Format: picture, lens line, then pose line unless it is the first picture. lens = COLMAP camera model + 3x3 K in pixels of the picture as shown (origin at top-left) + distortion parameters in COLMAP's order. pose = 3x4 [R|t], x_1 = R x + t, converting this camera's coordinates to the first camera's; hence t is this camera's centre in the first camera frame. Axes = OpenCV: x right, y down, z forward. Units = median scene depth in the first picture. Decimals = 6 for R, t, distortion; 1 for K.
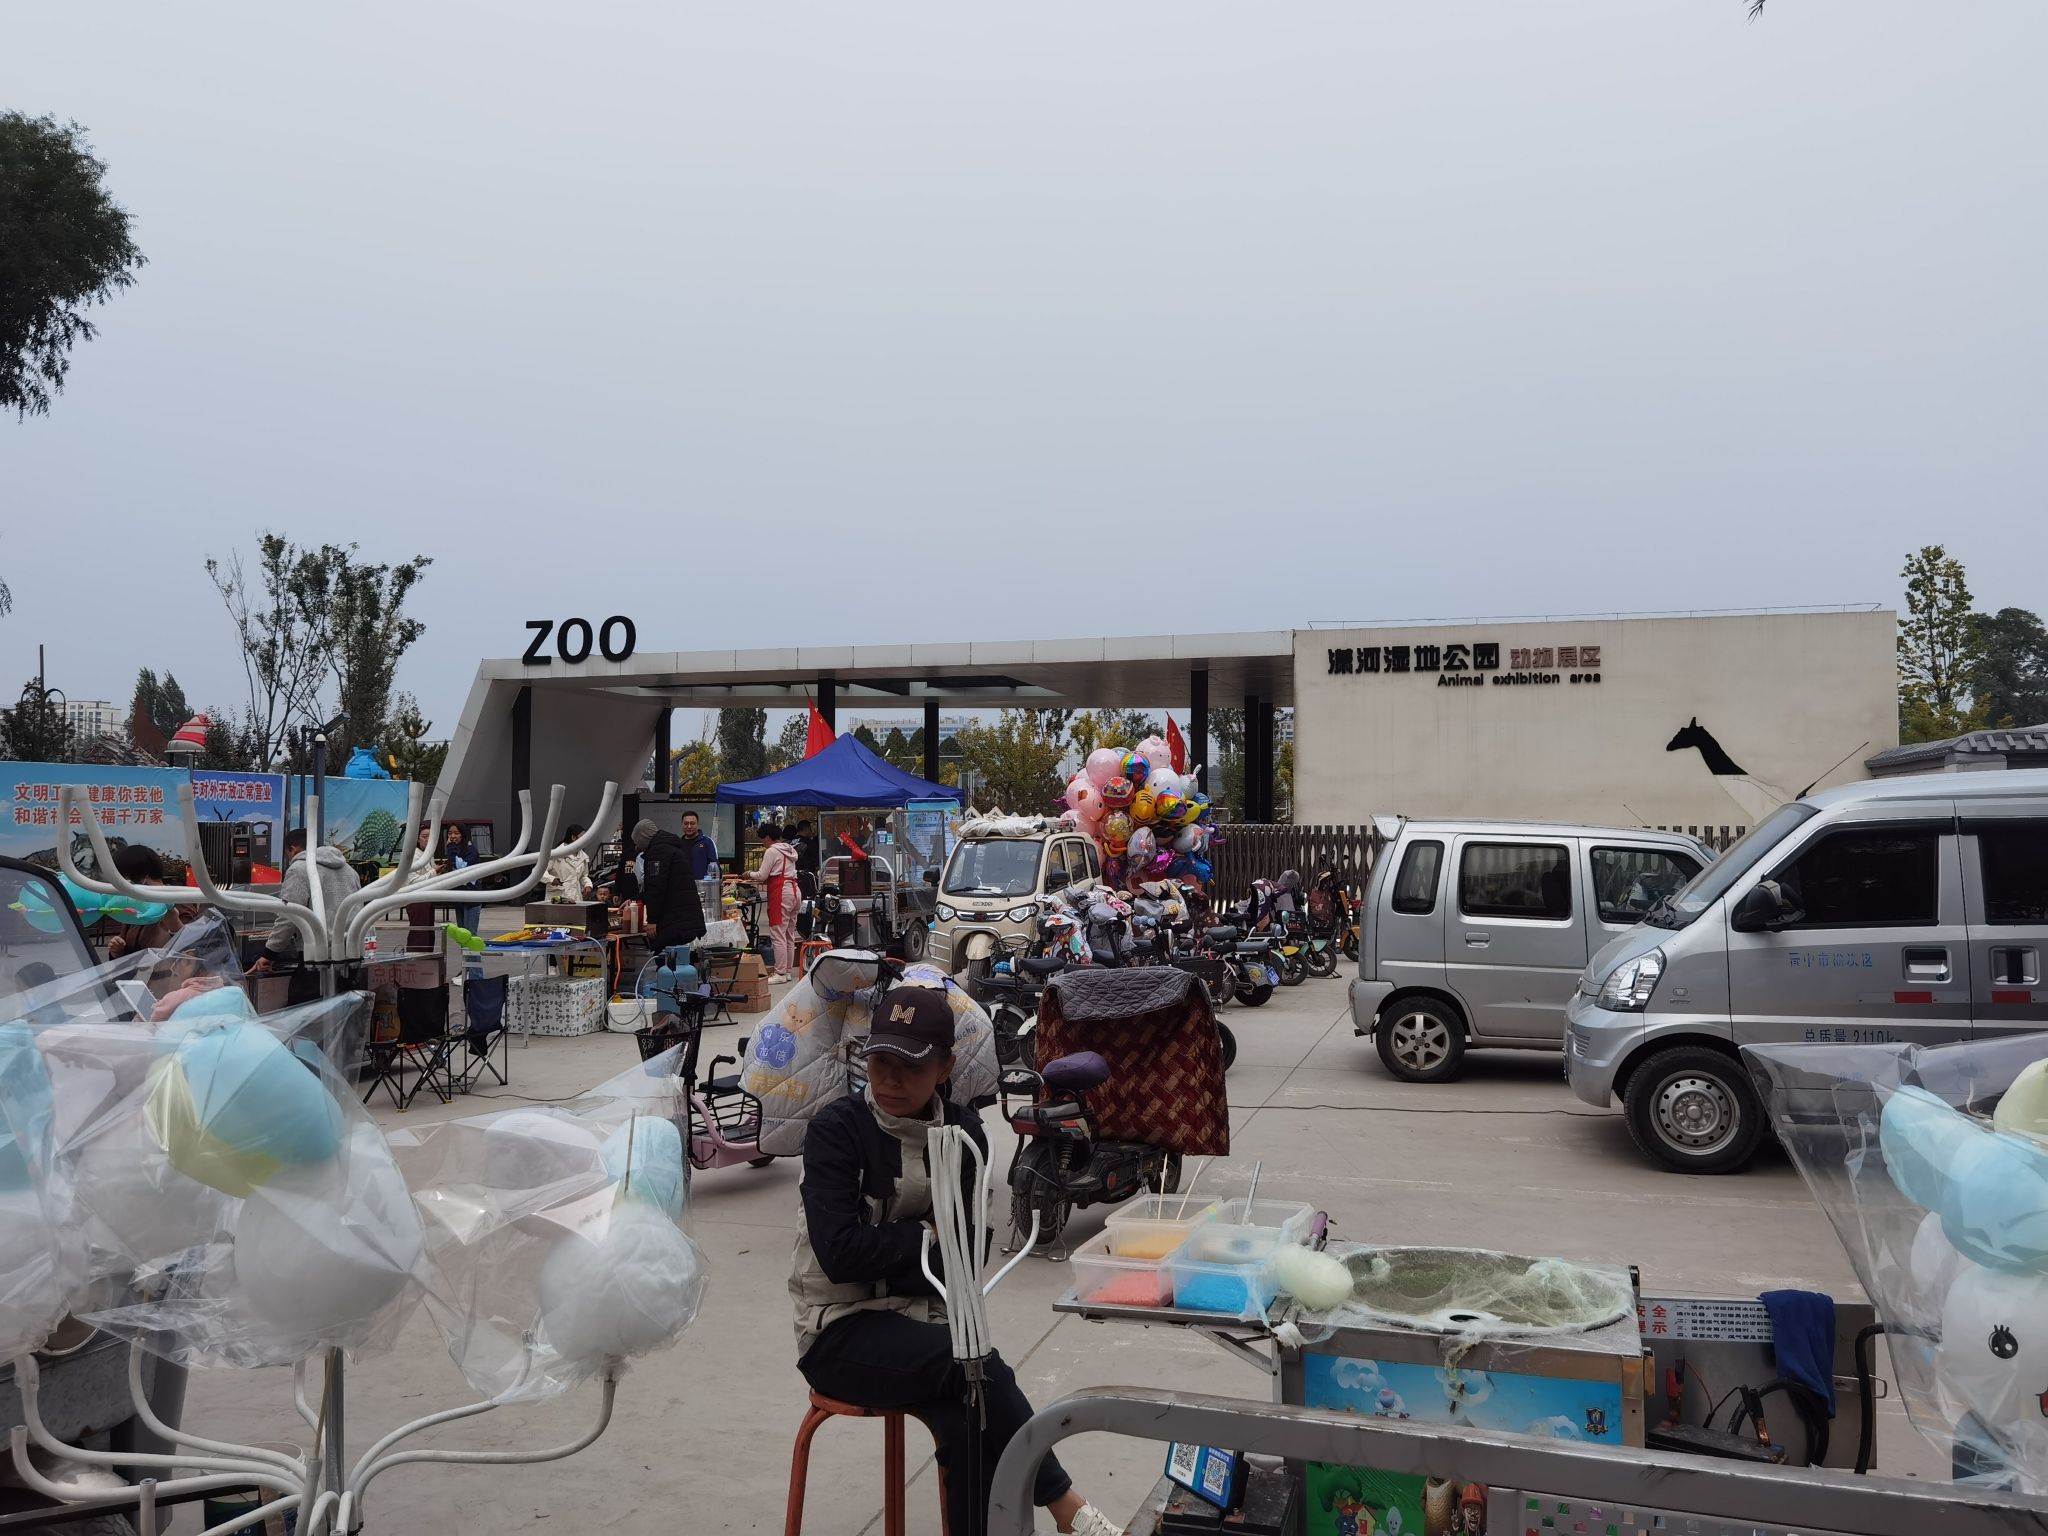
lens RADIAL K [[1687.4, 0, 1024.0], [0, 1687.4, 768.0], [0, 0, 1]] dist [0.178750, -0.281733]
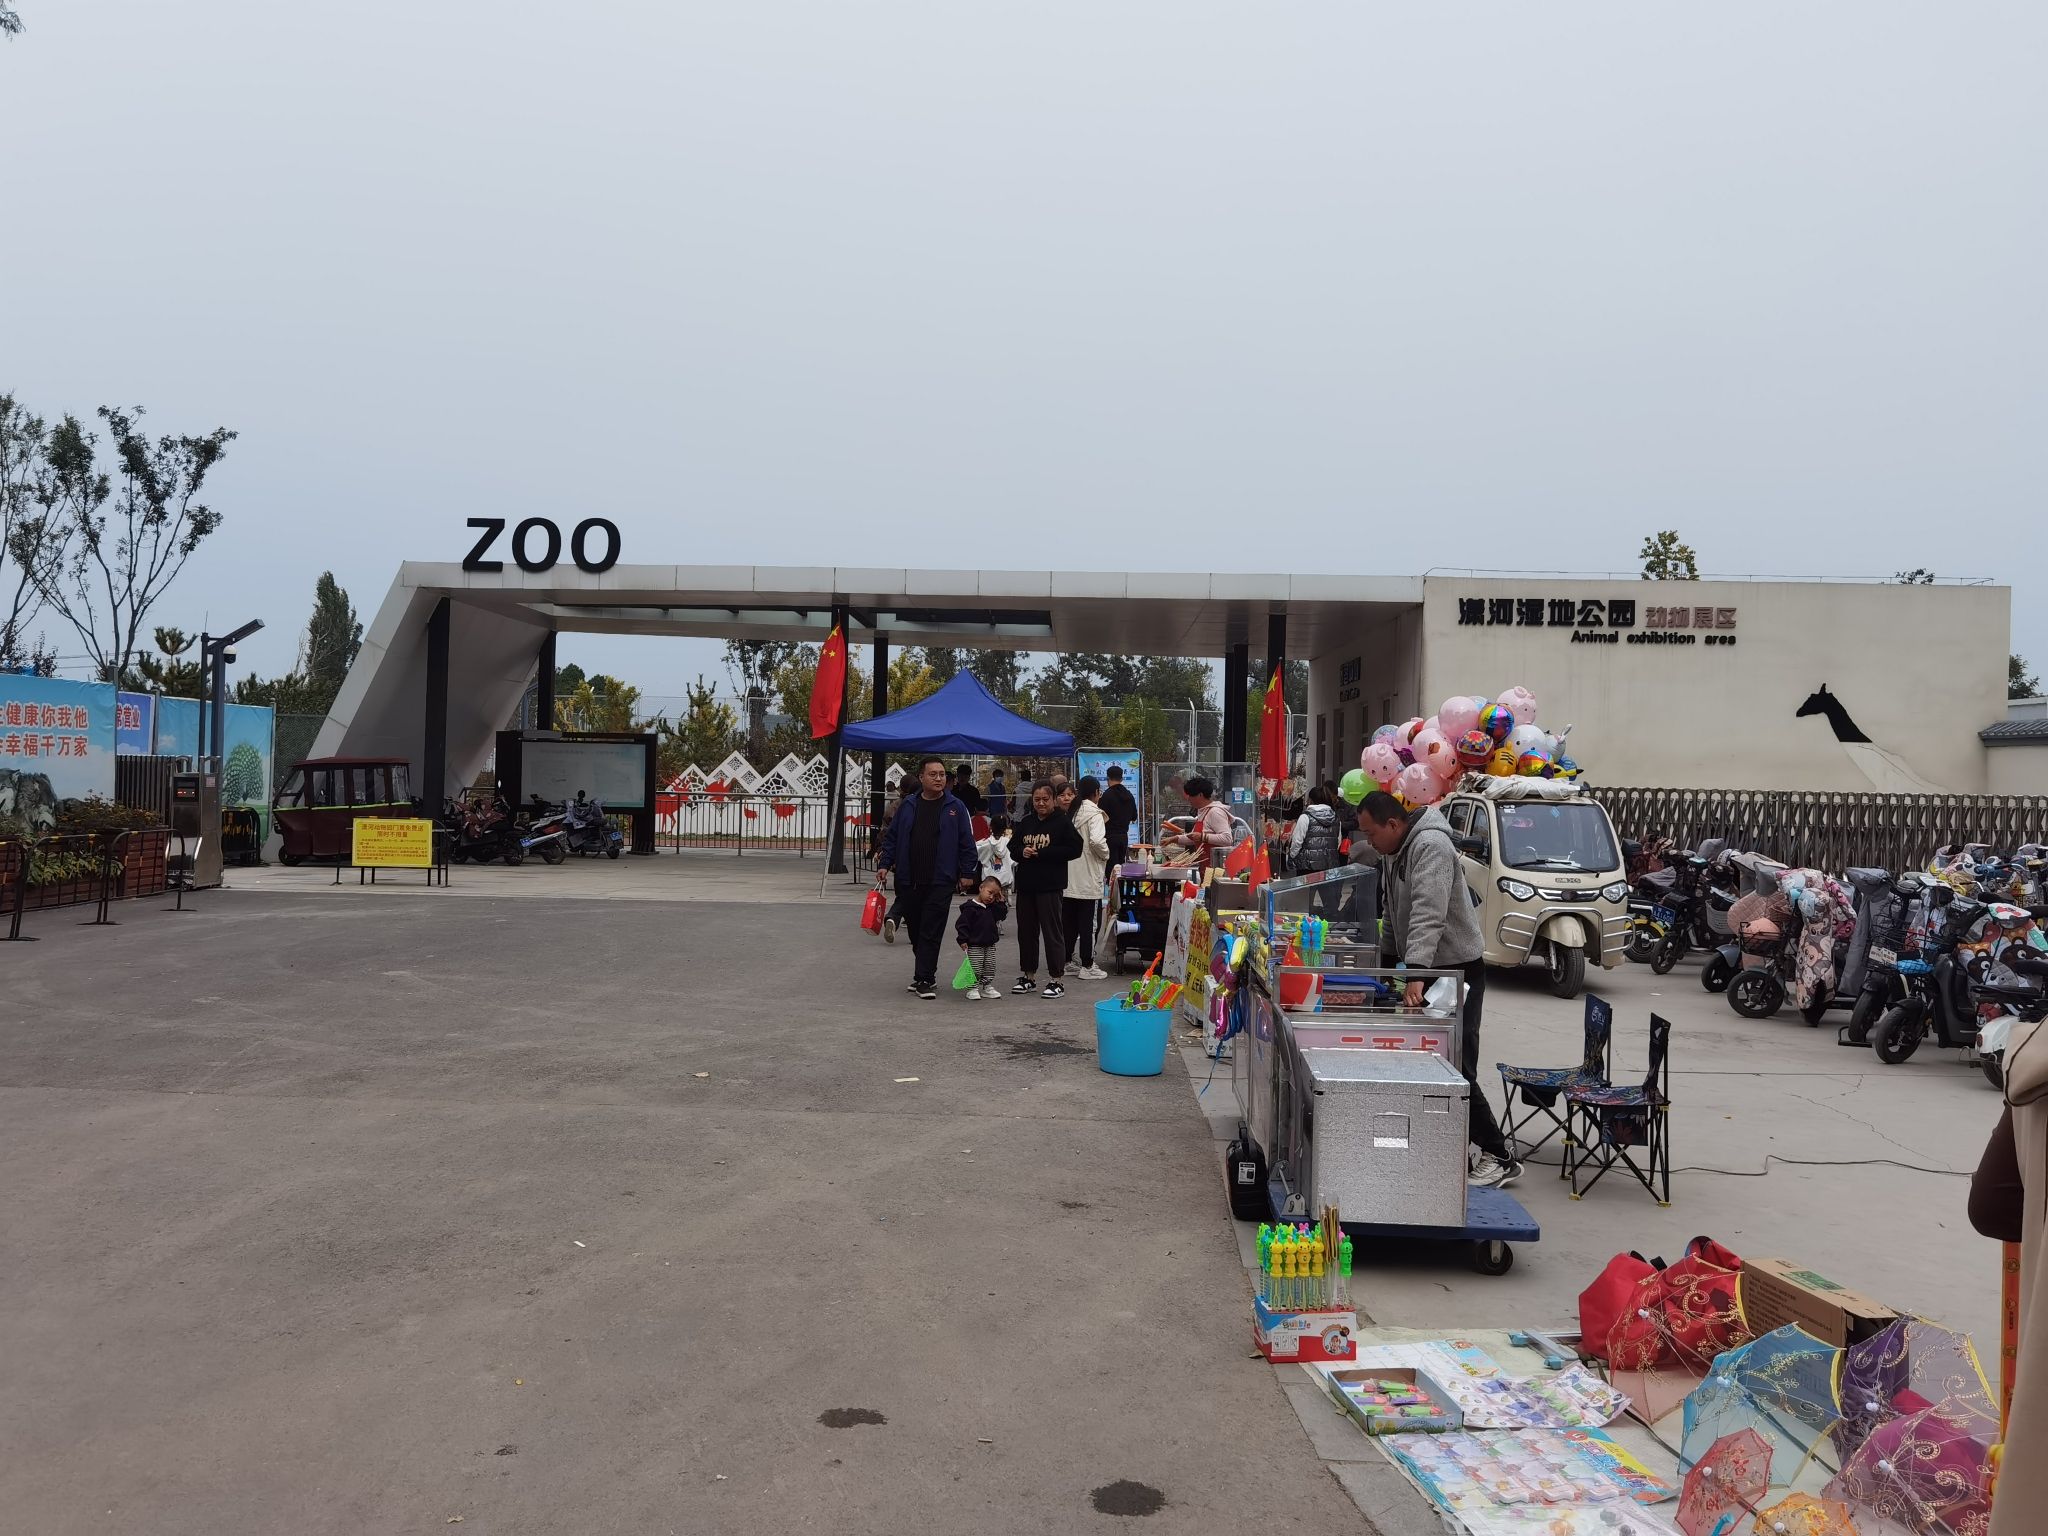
lens RADIAL K [[1687.4, 0, 1024.0], [0, 1687.4, 768.0], [0, 0, 1]] dist [0.178750, -0.281733]
pose [[0.958937, 0.019862, 0.282923, -0.319865], [-0.028165, 0.999283, 0.025312, 0.006646], [-0.282217, -0.032241, 0.958809, 0.161733]]
